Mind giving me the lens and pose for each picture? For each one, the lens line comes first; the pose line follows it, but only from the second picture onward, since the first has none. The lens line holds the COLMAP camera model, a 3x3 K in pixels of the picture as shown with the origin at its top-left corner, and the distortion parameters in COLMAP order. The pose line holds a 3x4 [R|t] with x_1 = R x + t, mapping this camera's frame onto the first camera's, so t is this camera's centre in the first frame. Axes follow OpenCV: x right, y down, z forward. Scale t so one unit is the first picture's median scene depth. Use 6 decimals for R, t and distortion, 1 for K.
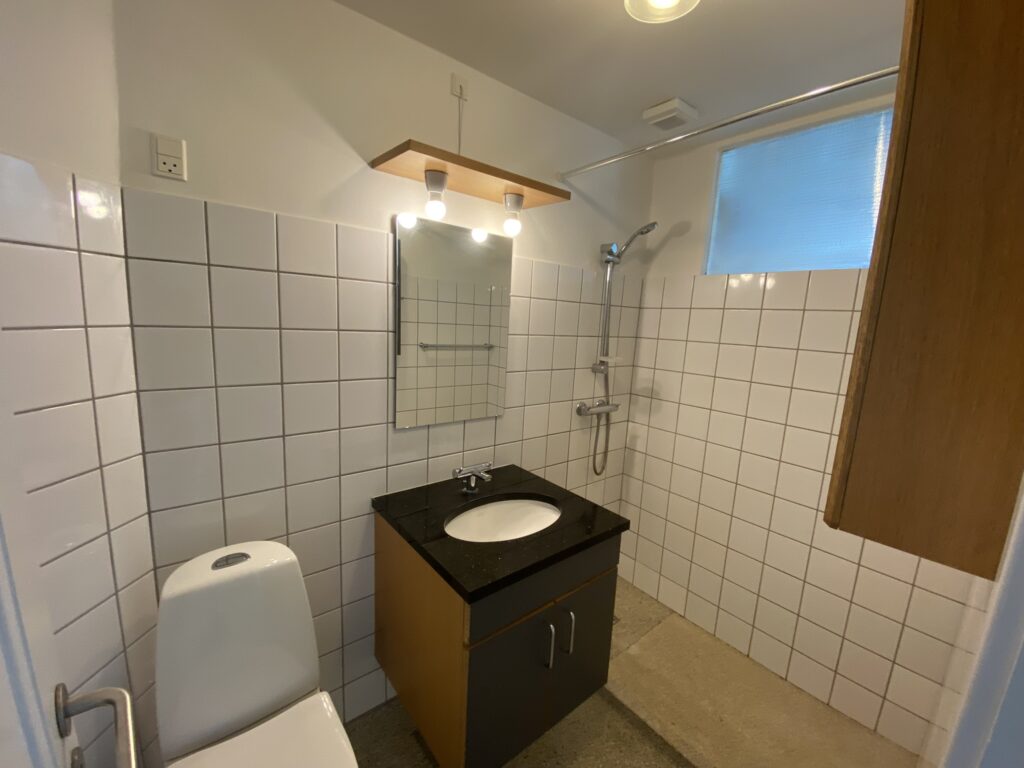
lens RADIAL K [[413.7, 0, 512.0], [0, 413.7, 384.0], [0, 0, 1]] dist [0.029737, -0.024943]
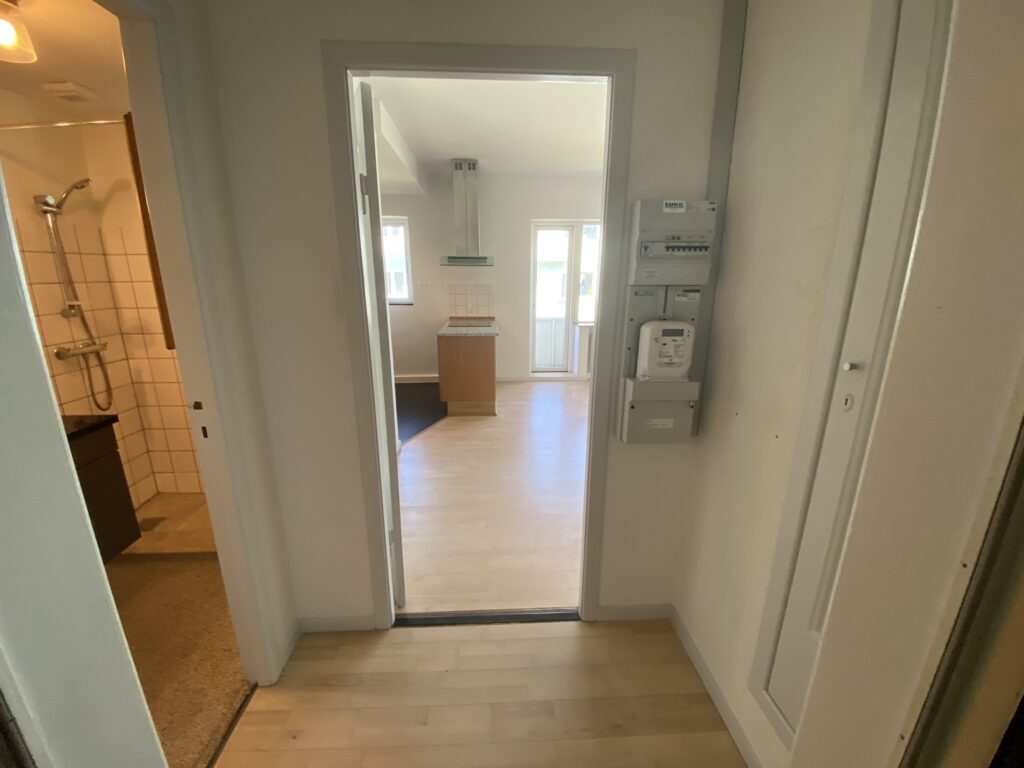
lens RADIAL K [[413.7, 0, 512.0], [0, 413.7, 384.0], [0, 0, 1]] dist [0.029737, -0.024943]
pose [[0.591709, -0.246088, 0.767673, 0.017924], [0.155554, 0.969226, 0.190800, 0.113053], [-0.791002, 0.006516, 0.611779, -0.551264]]
